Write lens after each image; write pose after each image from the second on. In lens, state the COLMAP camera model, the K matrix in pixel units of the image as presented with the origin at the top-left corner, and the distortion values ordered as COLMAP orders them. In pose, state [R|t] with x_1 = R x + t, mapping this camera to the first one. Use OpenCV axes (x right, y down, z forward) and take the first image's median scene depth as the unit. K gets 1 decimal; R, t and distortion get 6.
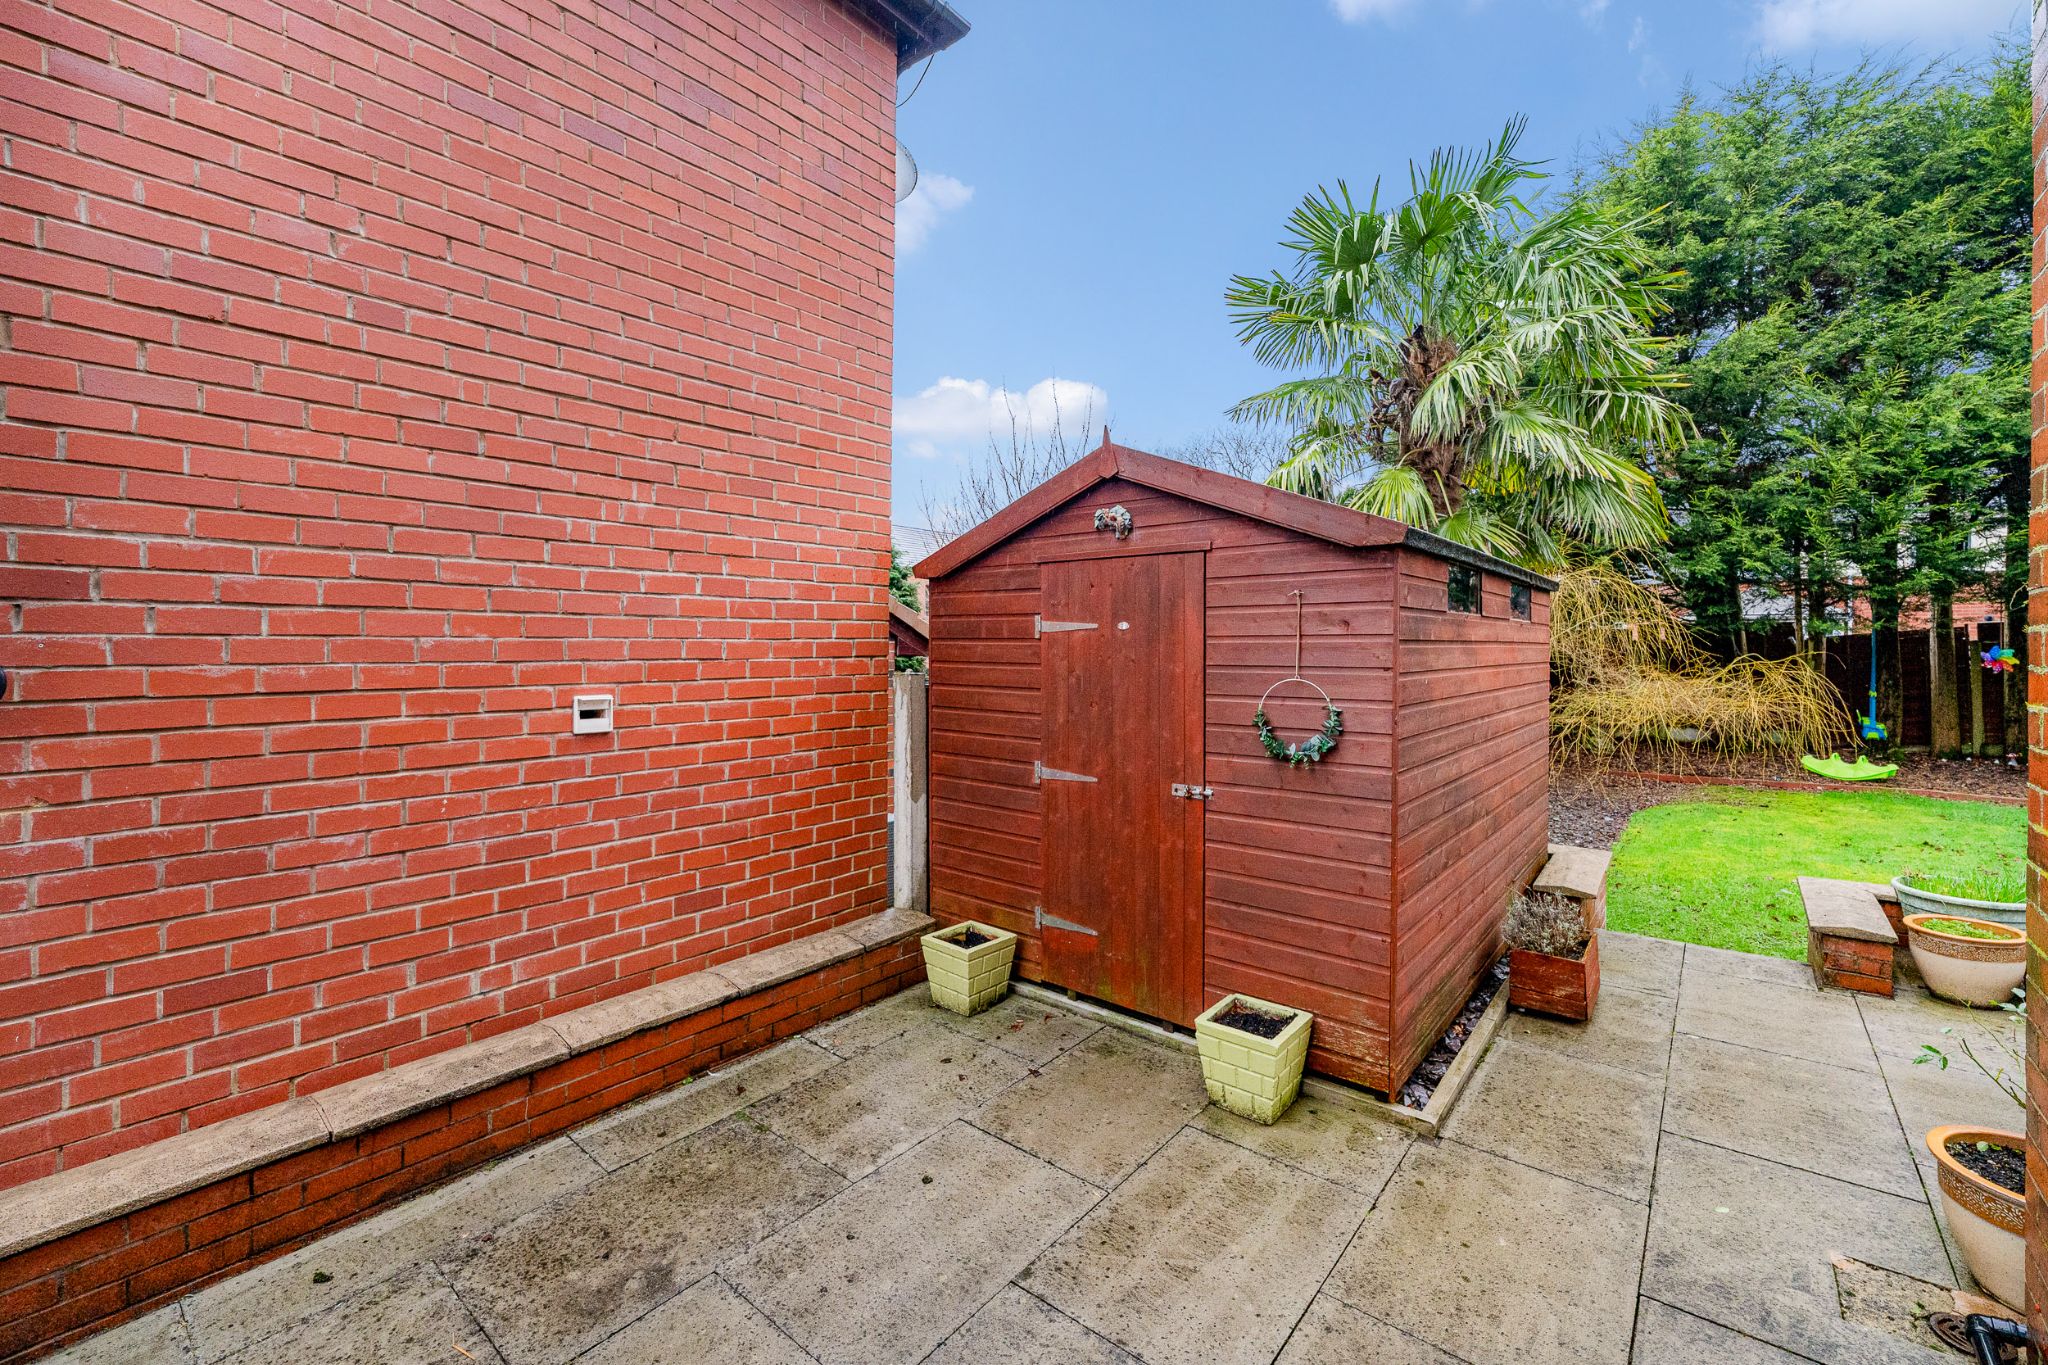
lens RADIAL K [[845.1, 0, 1023.5], [0, 845.1, 660.1], [0, 0, 1]] dist [0.003638, -0.000061]
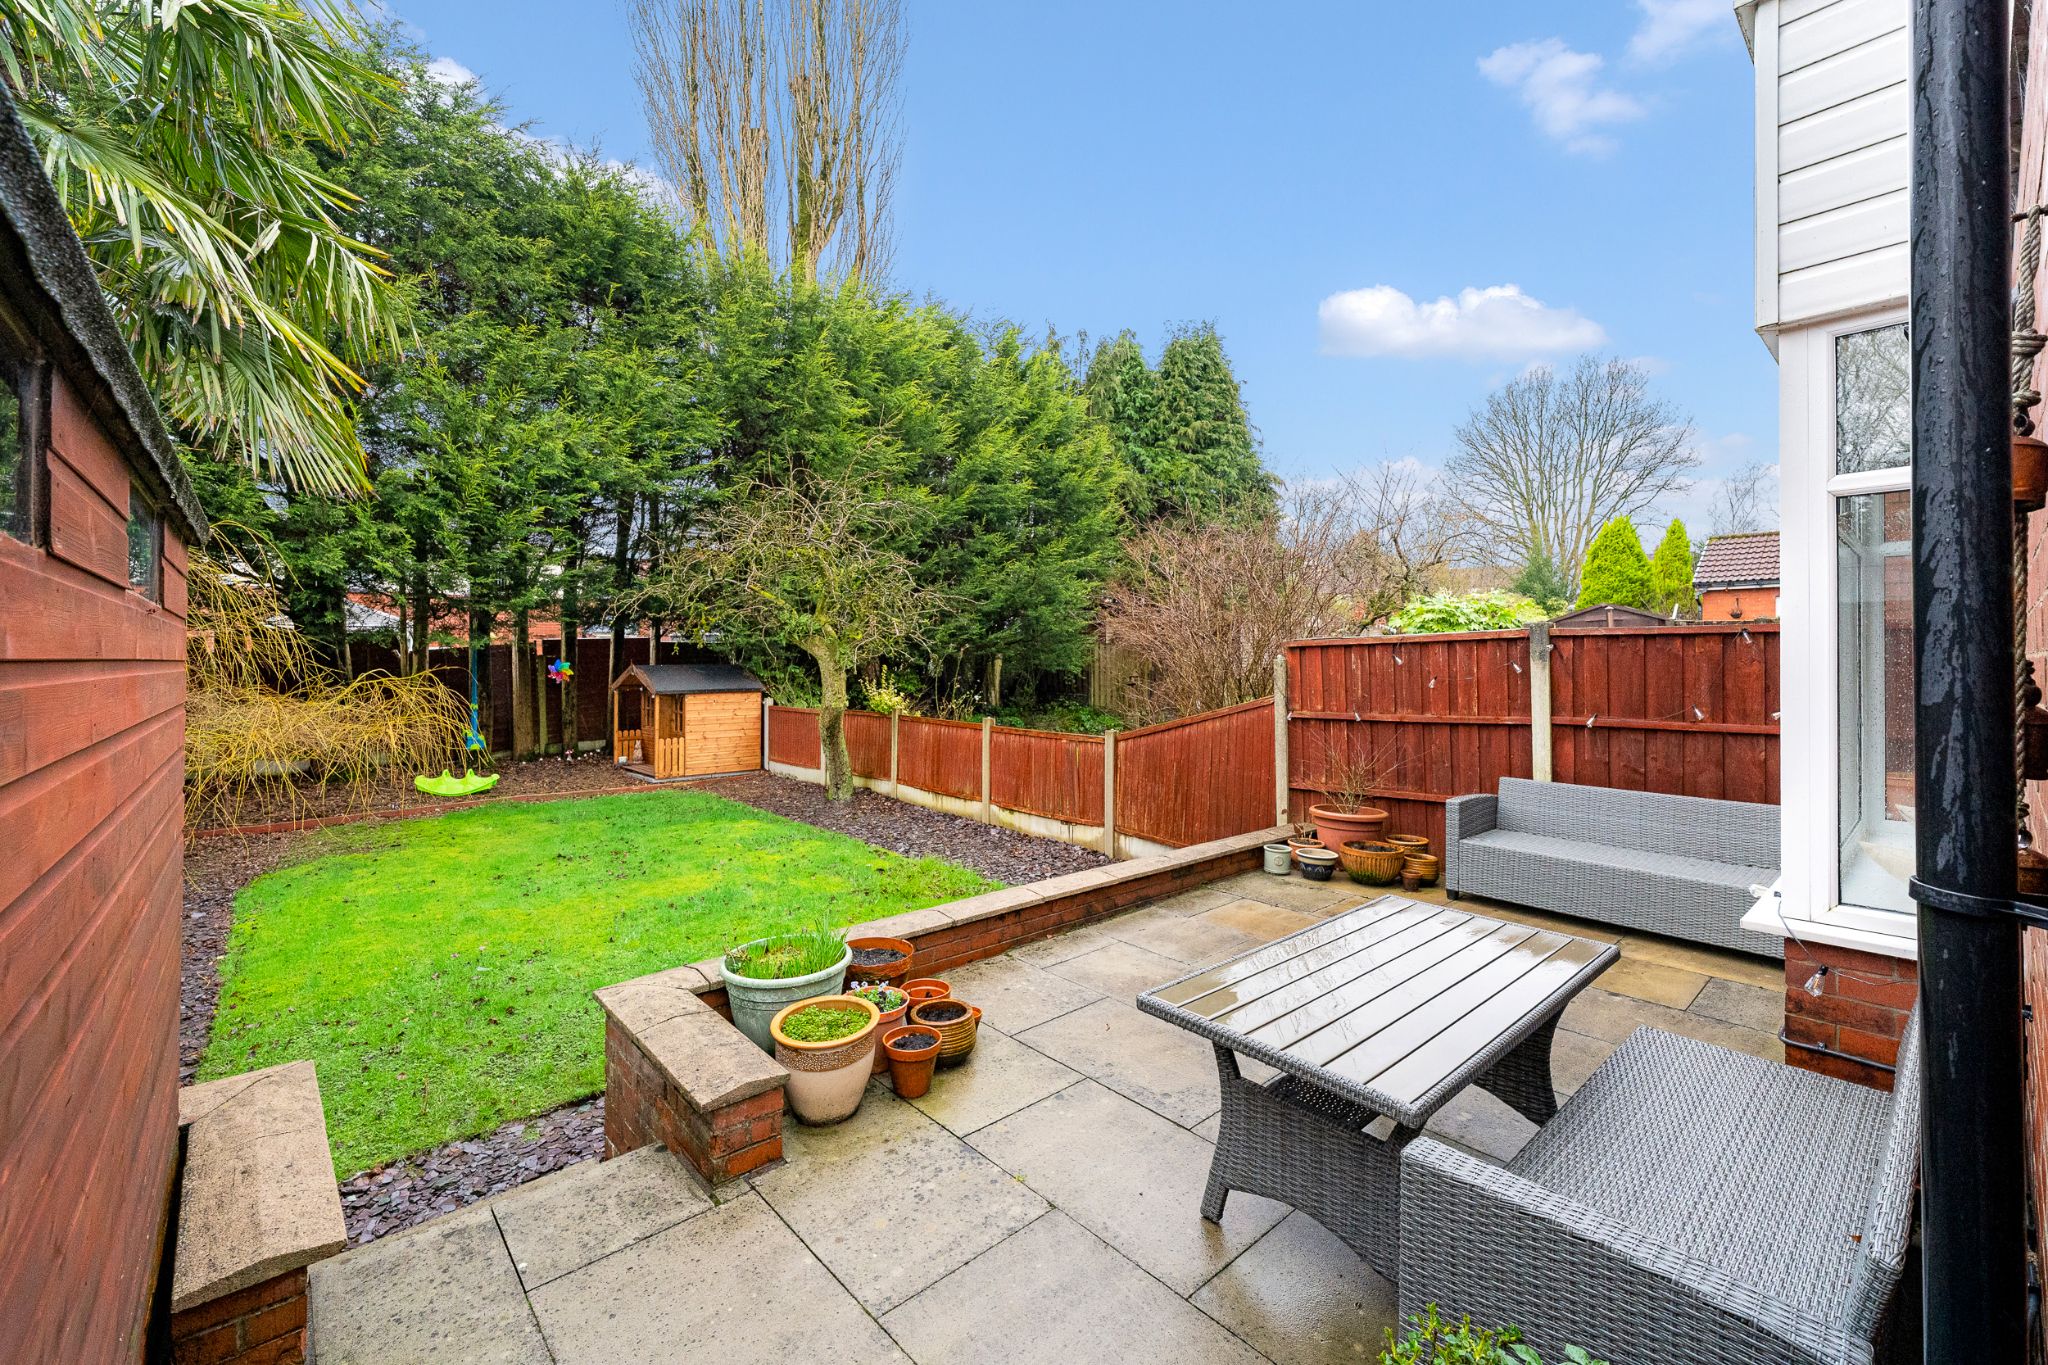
lens RADIAL K [[845.1, 0, 1014.1], [0, 845.1, 650.1], [0, 0, 1]] dist [0.003638, -0.000061]
pose [[0.159750, 0.010474, 0.987102, 0.111732], [0.014065, 0.999818, -0.012885, -0.006863], [-0.987057, 0.015942, 0.159574, 0.222389]]
